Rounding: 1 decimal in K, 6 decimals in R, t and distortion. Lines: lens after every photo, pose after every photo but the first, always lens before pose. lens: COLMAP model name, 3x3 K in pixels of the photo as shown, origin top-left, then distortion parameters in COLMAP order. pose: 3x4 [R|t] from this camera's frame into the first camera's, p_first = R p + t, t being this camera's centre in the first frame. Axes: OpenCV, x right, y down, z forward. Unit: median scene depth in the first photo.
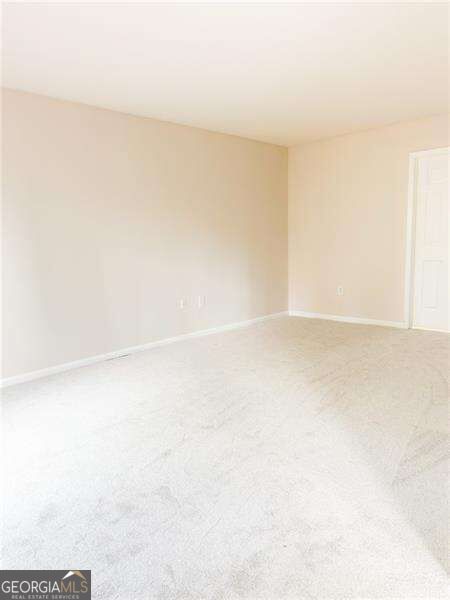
lens RADIAL K [[423.7, 0, 225.0], [0, 423.7, 300.0], [0, 0, 1]] dist [-0.002158, -0.001717]
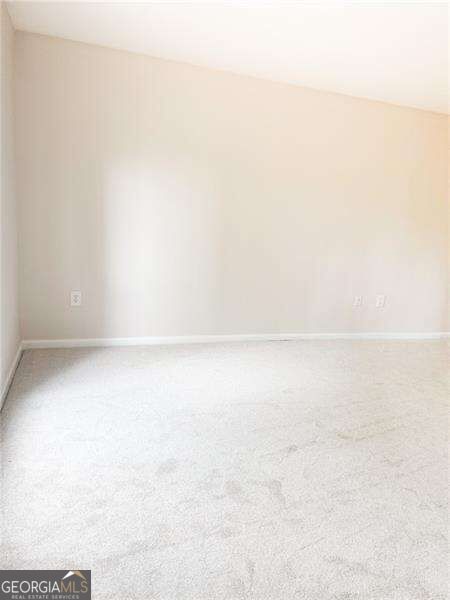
lens RADIAL K [[417.1, 0, 224.9], [0, 417.1, 306.7], [0, 0, 1]] dist [0.004489, 0.000957]
pose [[0.884895, 0.192884, -0.423976, 0.081536], [-0.172911, 0.981219, 0.085509, -0.015000], [0.432507, -0.002357, 0.901628, 0.086526]]
